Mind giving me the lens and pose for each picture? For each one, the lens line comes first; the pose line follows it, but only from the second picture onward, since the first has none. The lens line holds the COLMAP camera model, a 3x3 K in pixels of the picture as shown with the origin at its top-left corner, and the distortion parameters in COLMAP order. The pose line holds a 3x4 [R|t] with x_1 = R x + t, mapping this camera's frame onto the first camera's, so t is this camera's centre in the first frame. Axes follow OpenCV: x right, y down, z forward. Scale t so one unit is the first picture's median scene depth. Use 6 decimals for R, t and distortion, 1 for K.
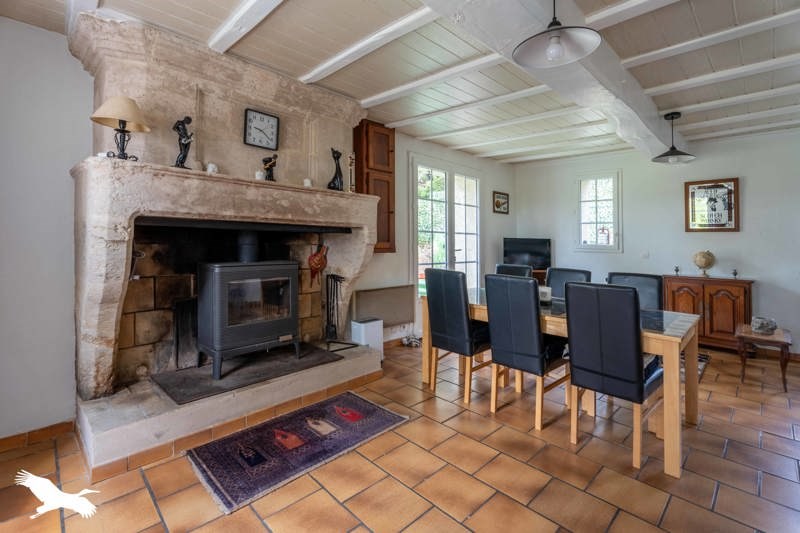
lens RADIAL K [[367.0, 0, 400.4], [0, 367.0, 269.4], [0, 0, 1]] dist [-0.000559, -0.000402]
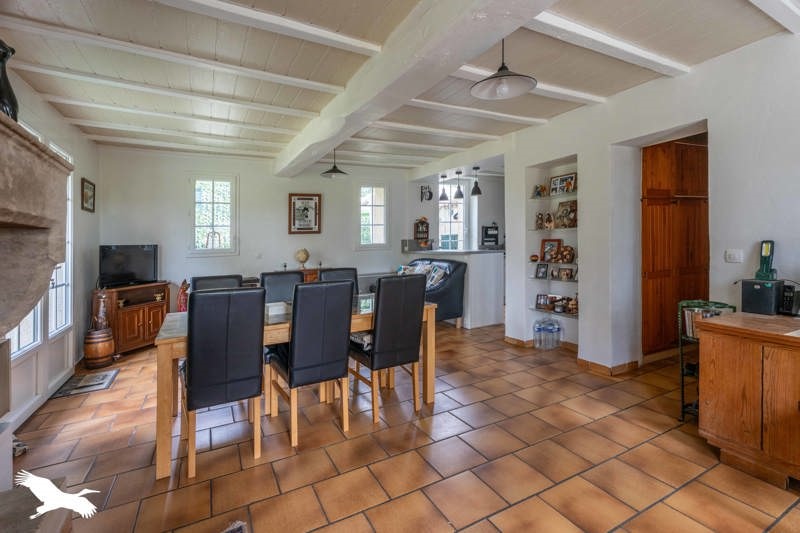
lens RADIAL K [[367.0, 0, 399.7], [0, 367.0, 263.0], [0, 0, 1]] dist [-0.000559, -0.000402]
pose [[0.286066, -0.084206, 0.954503, -0.301918], [0.113537, 0.992093, 0.053495, -0.032688], [-0.951460, 0.093068, 0.293364, 0.320031]]
